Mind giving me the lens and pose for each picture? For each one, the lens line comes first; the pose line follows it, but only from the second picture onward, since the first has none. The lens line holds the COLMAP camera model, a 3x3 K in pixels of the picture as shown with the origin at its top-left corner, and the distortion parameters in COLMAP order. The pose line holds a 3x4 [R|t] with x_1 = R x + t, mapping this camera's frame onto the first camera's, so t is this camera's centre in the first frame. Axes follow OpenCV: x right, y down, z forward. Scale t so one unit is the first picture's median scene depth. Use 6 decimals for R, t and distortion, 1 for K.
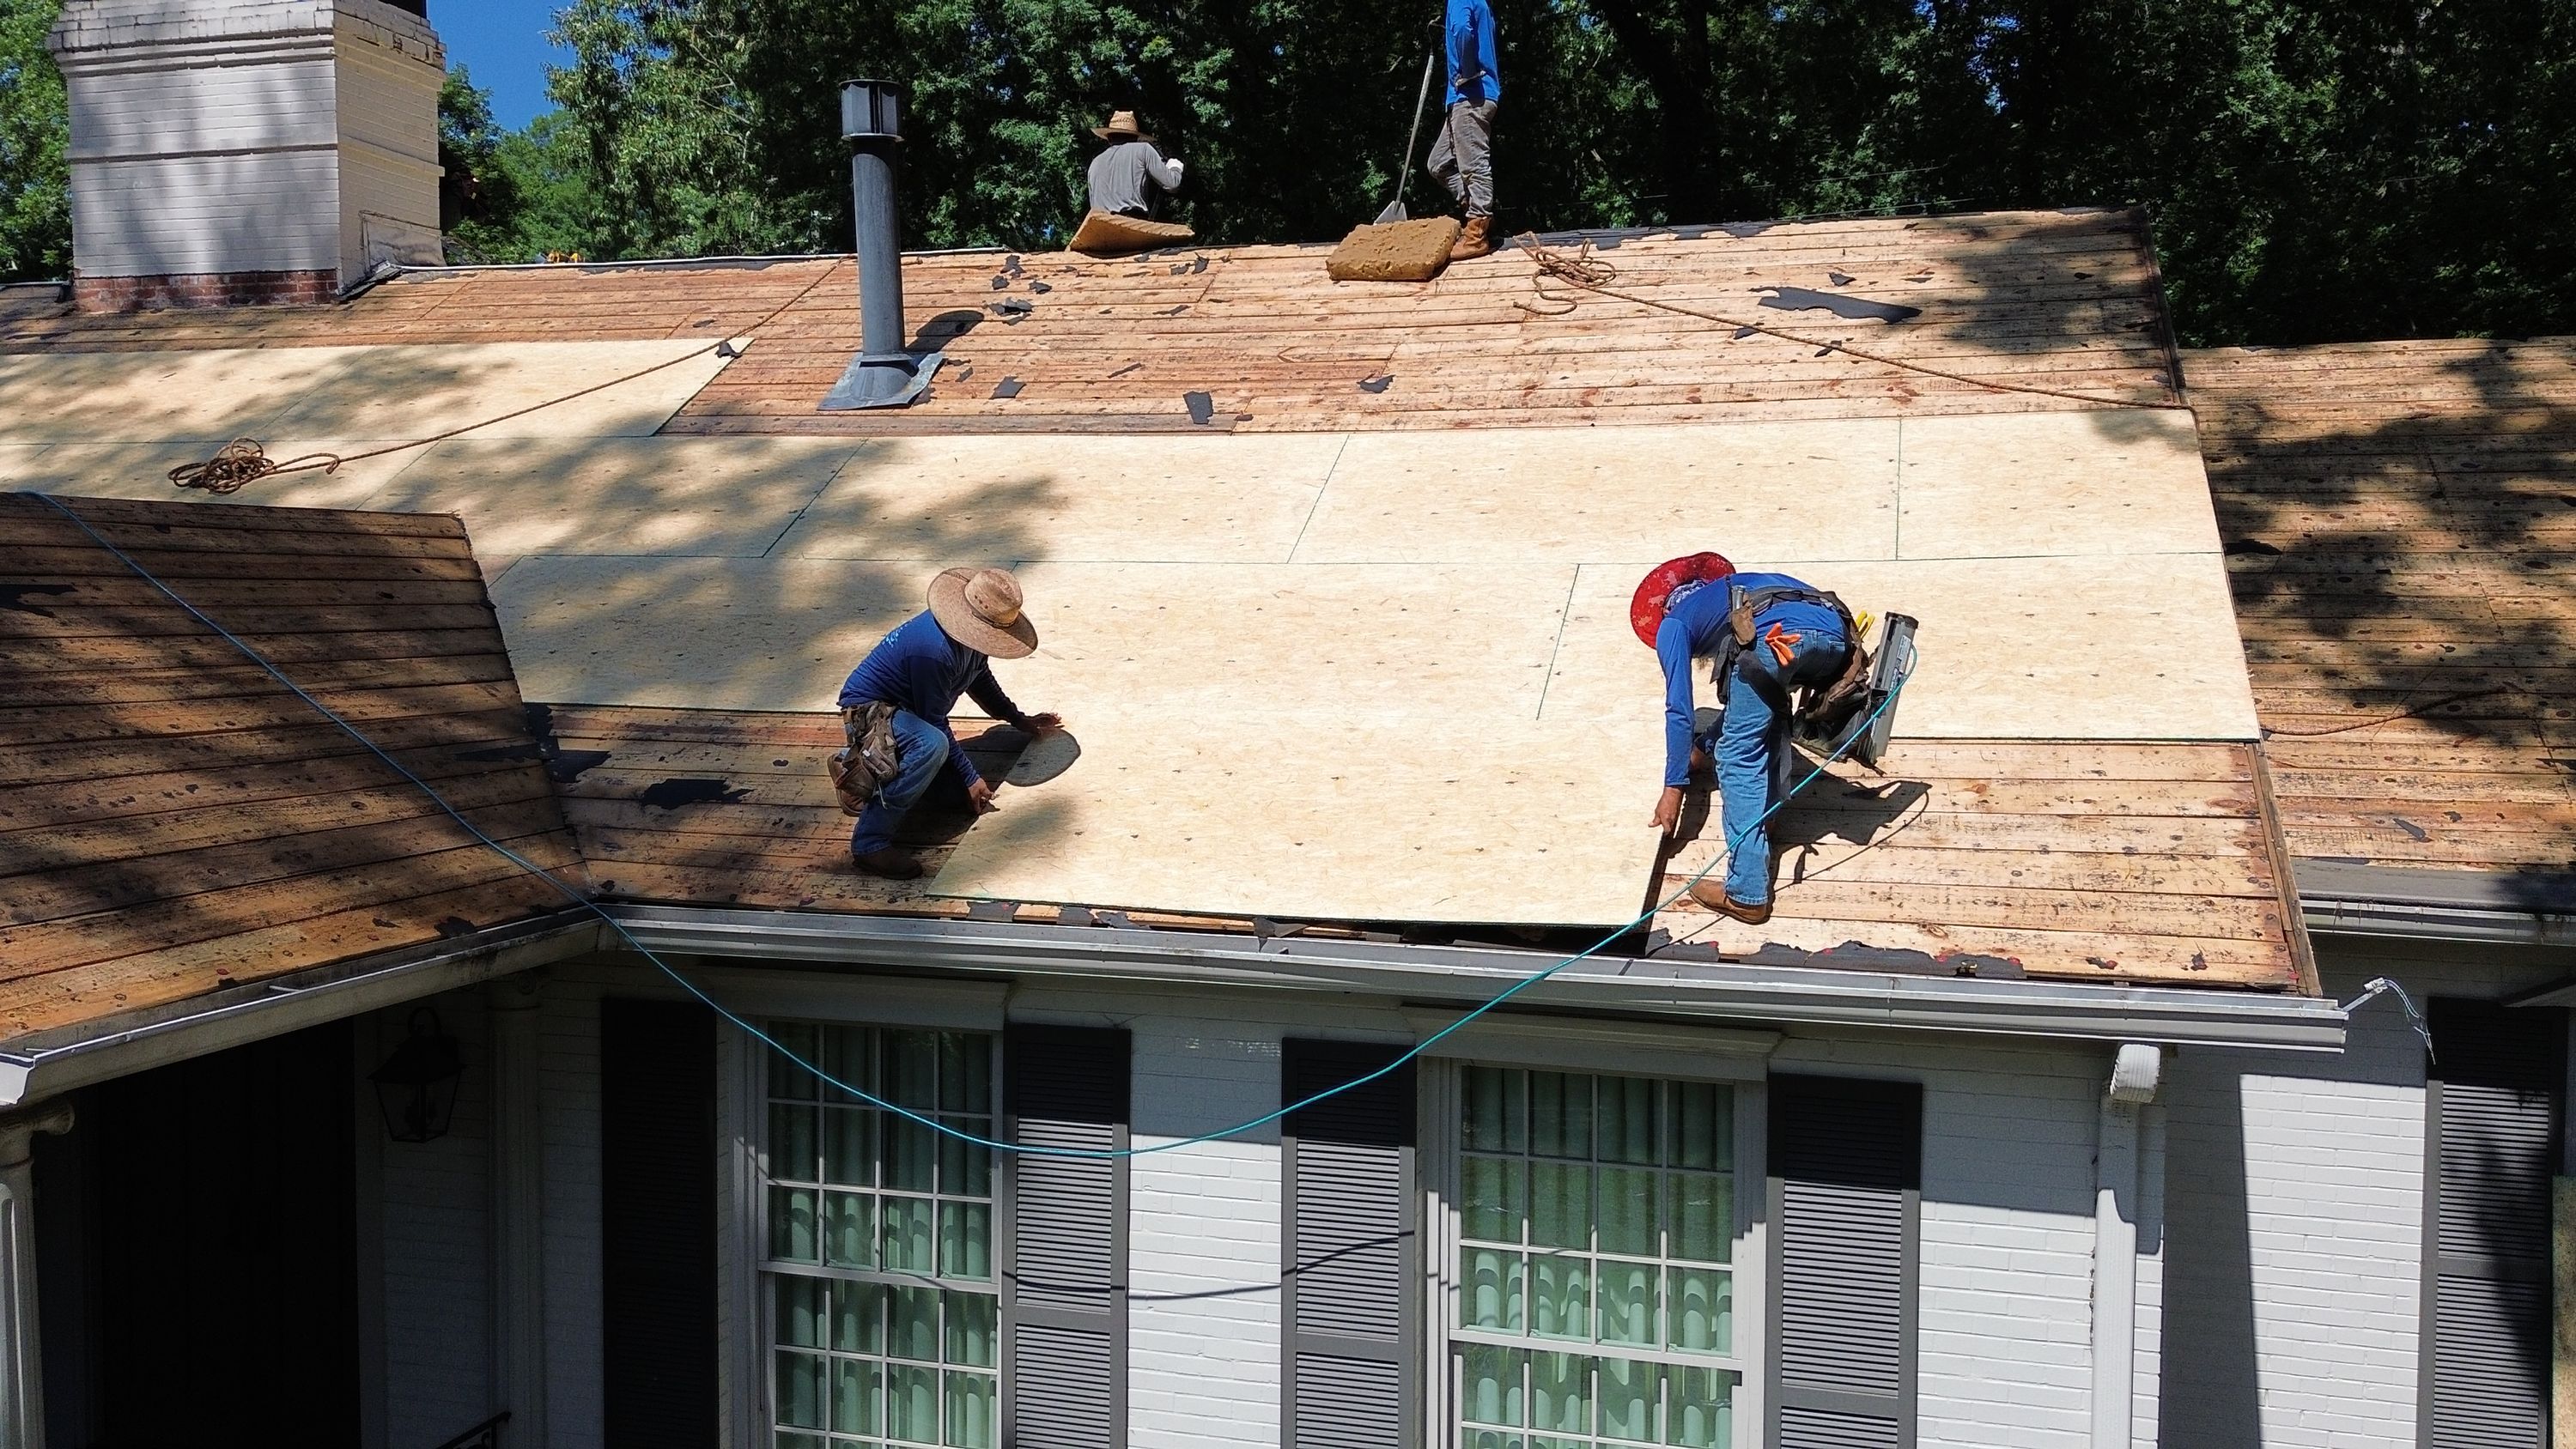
lens RADIAL K [[2078.2, 0, 1276.9], [0, 2078.2, 713.9], [0, 0, 1]] dist [0.074620, -0.092058]
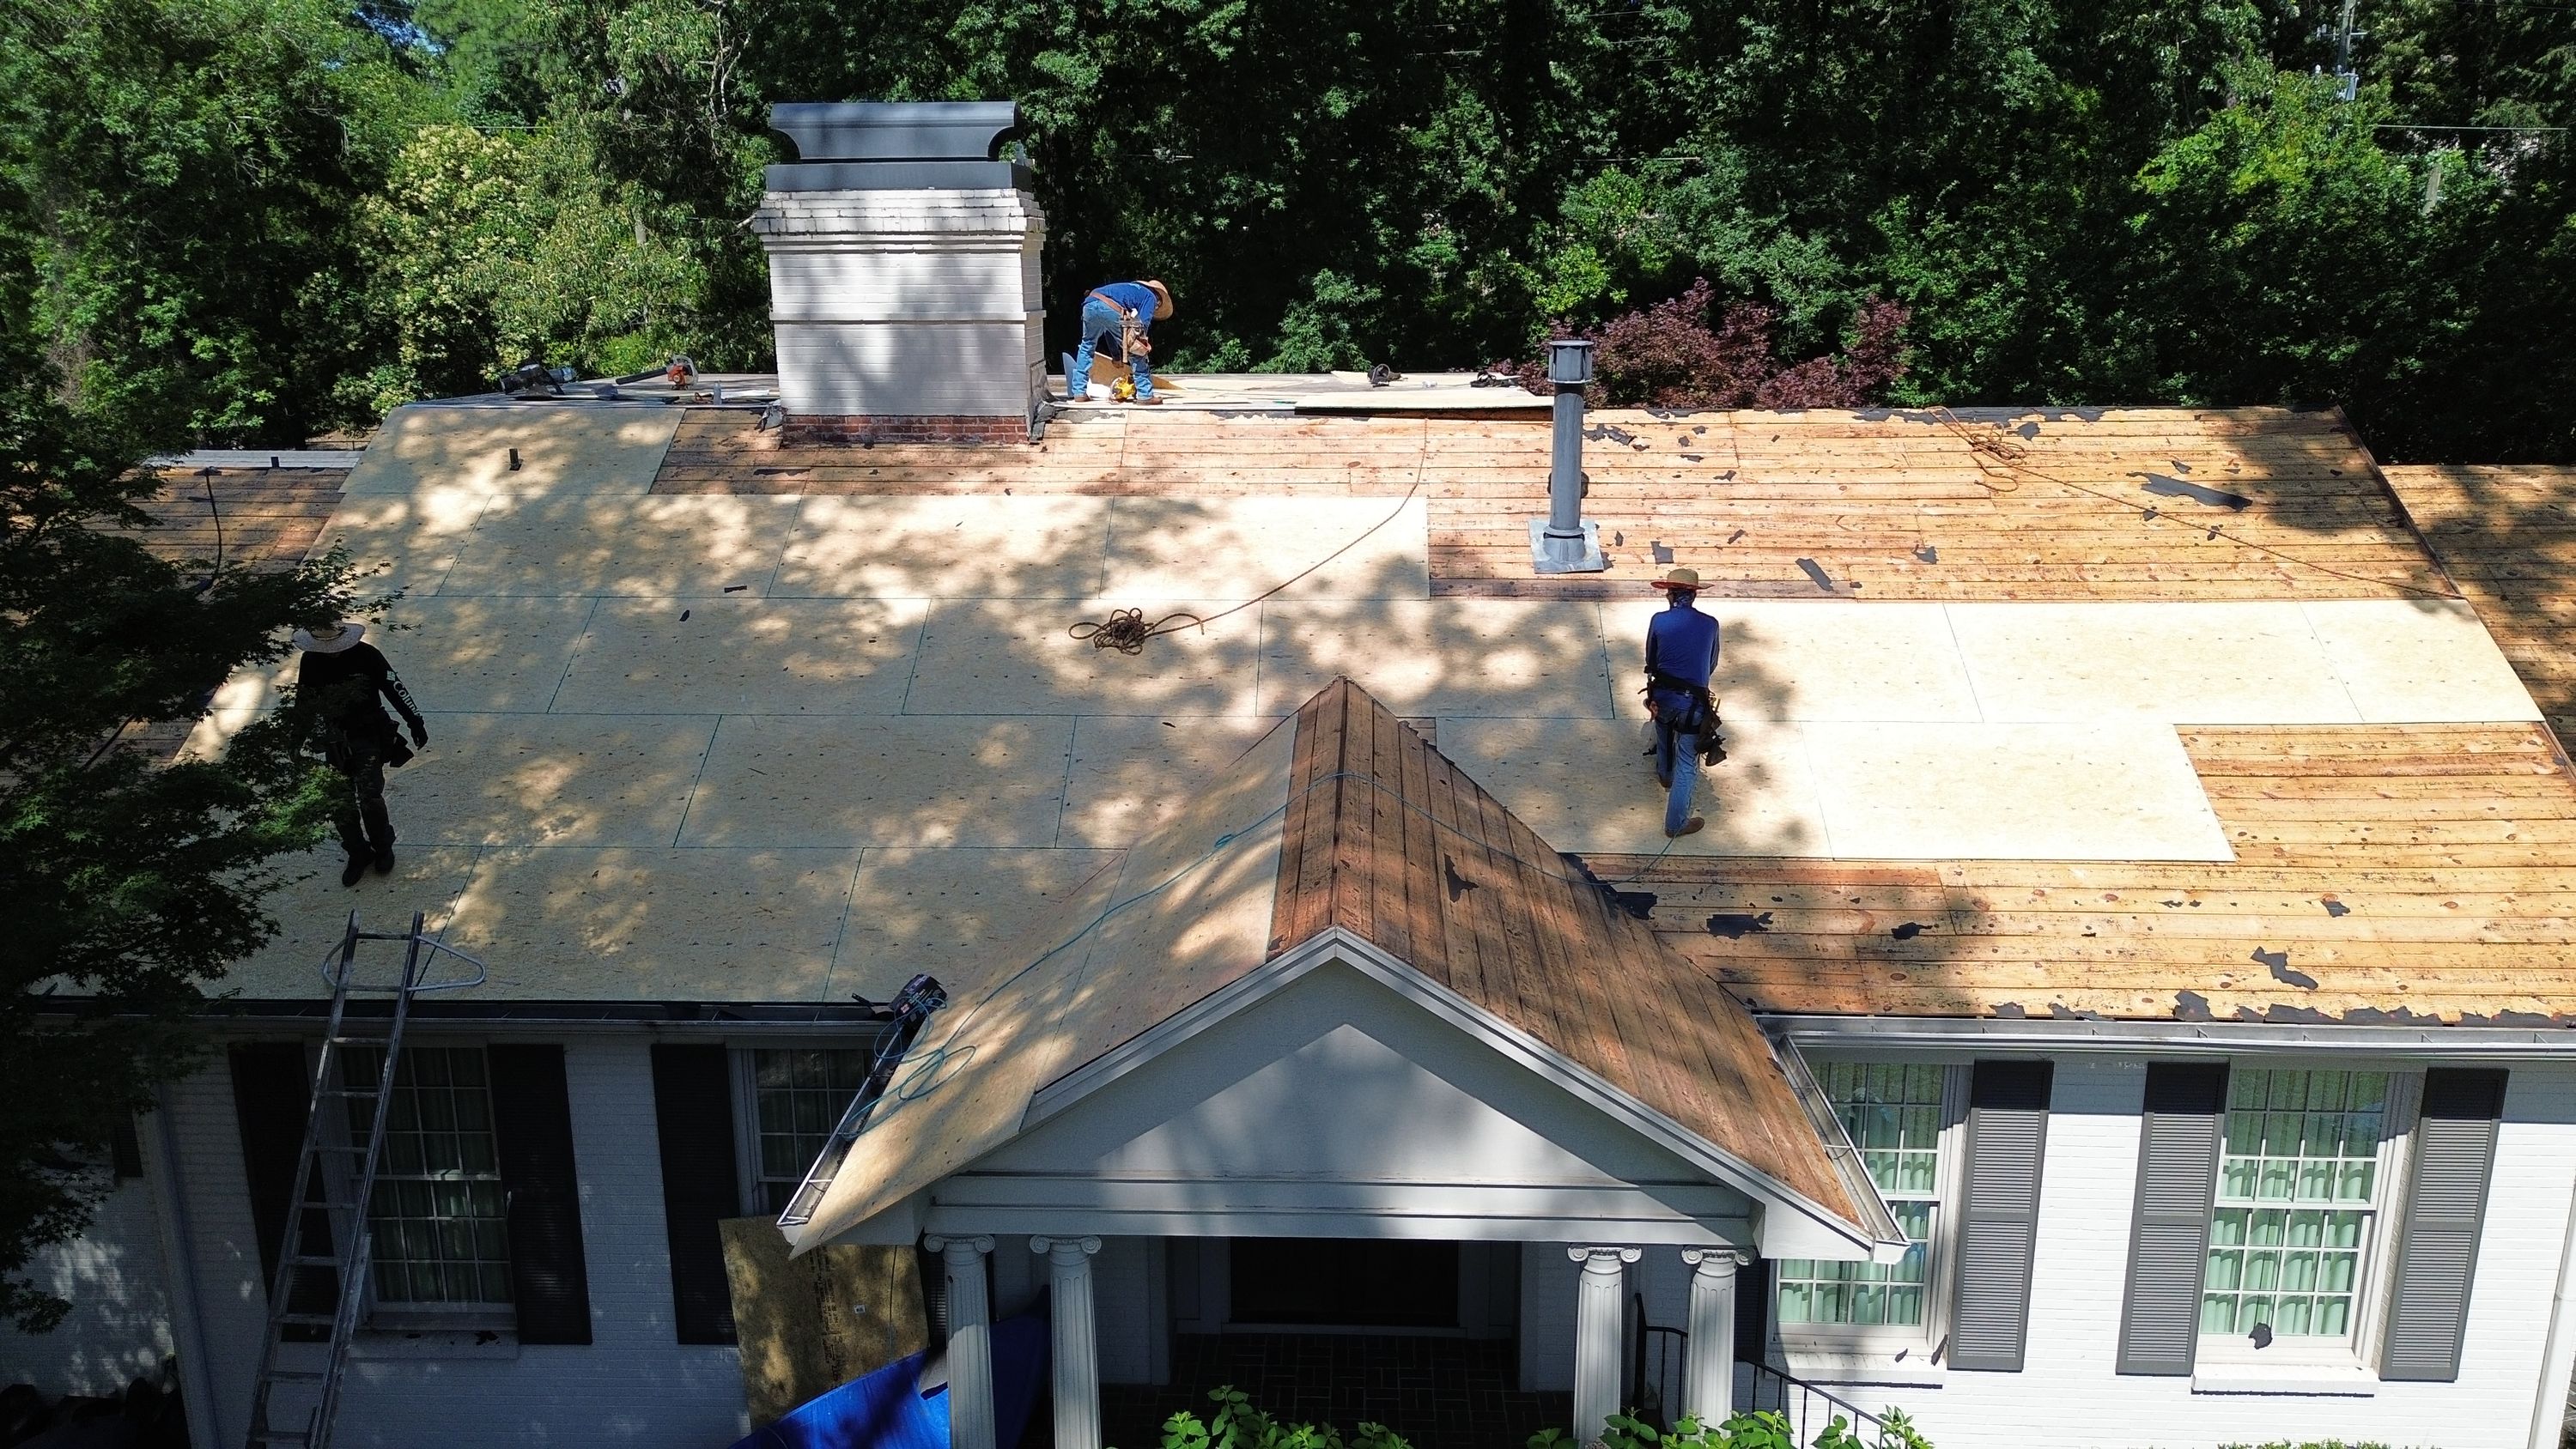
lens RADIAL K [[1801.2, 0, 1293.8], [0, 1801.2, 682.5], [0, 0, 1]] dist [0.092545, -0.086859]
pose [[0.970535, -0.063387, 0.232472, -1.036094], [0.023618, 0.985158, 0.170017, -0.438227], [-0.239798, -0.159517, 0.957628, -0.263524]]
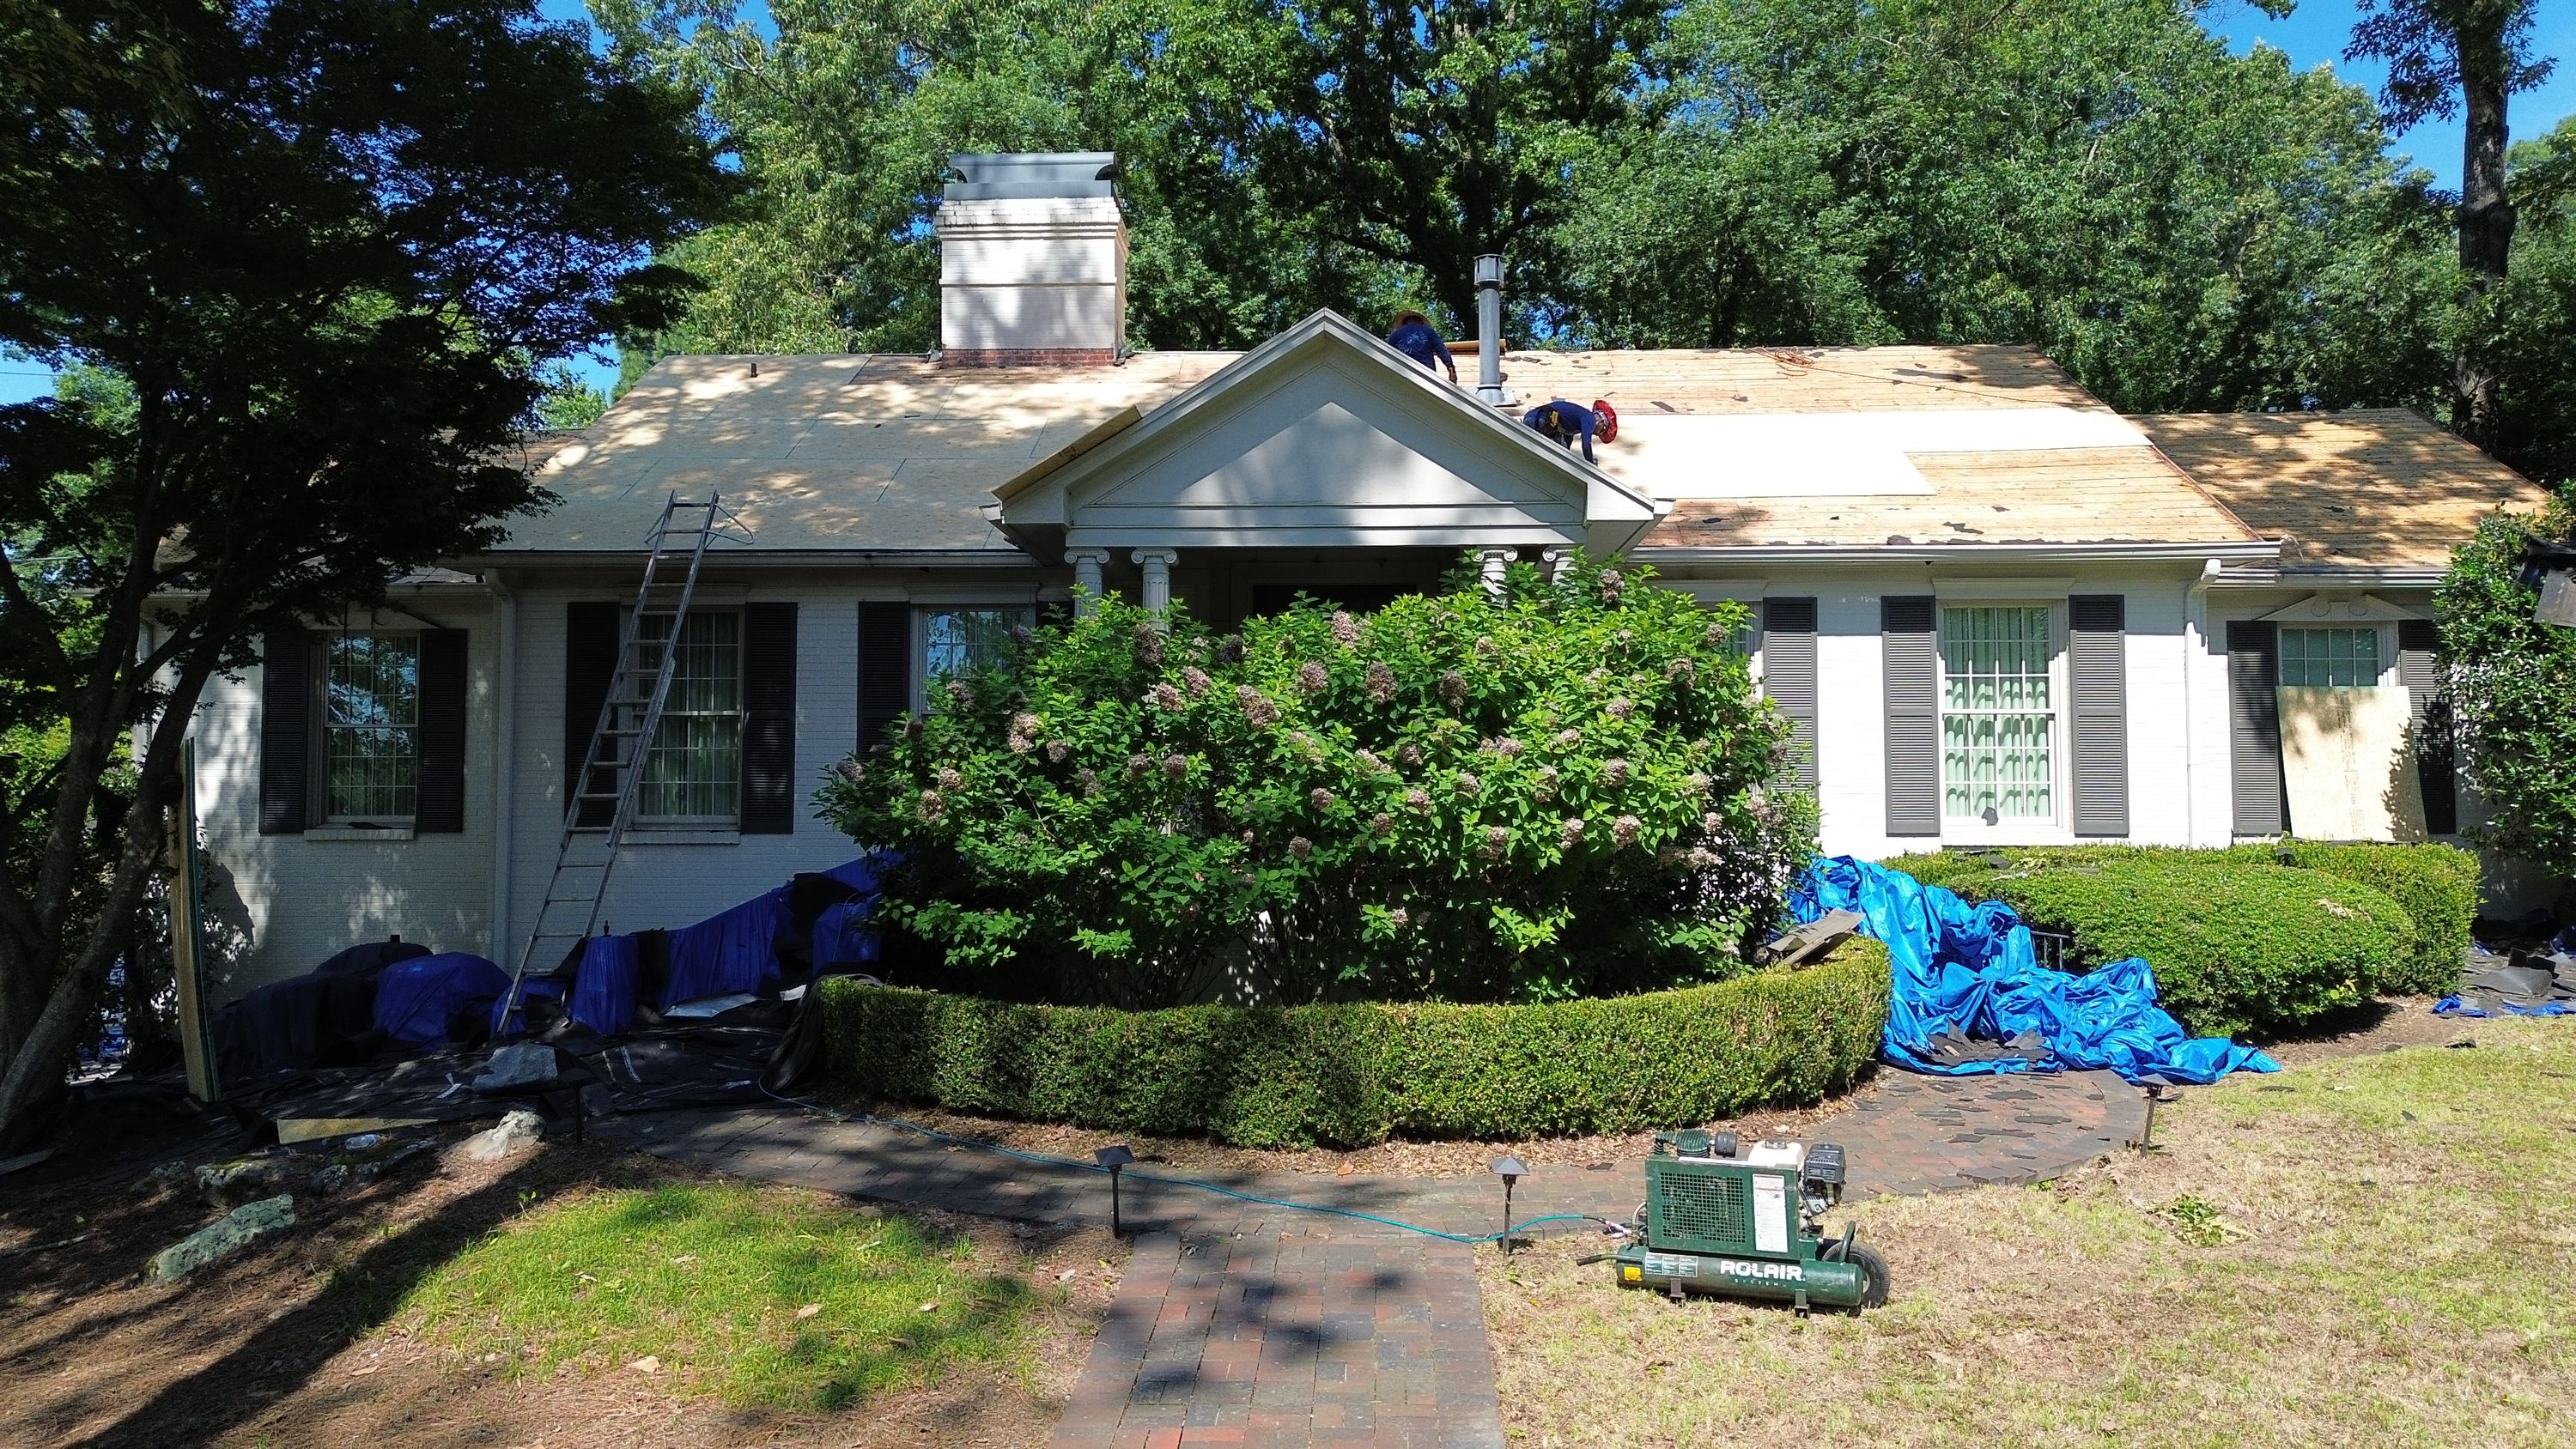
lens RADIAL K [[1801.2, 0, 1293.8], [0, 1801.2, 682.5], [0, 0, 1]] dist [0.092545, -0.086859]
pose [[0.971443, 0.008586, 0.237118, -1.236196], [0.022559, 0.991476, -0.128323, 0.535076], [-0.236198, 0.130007, 0.962969, -0.989394]]
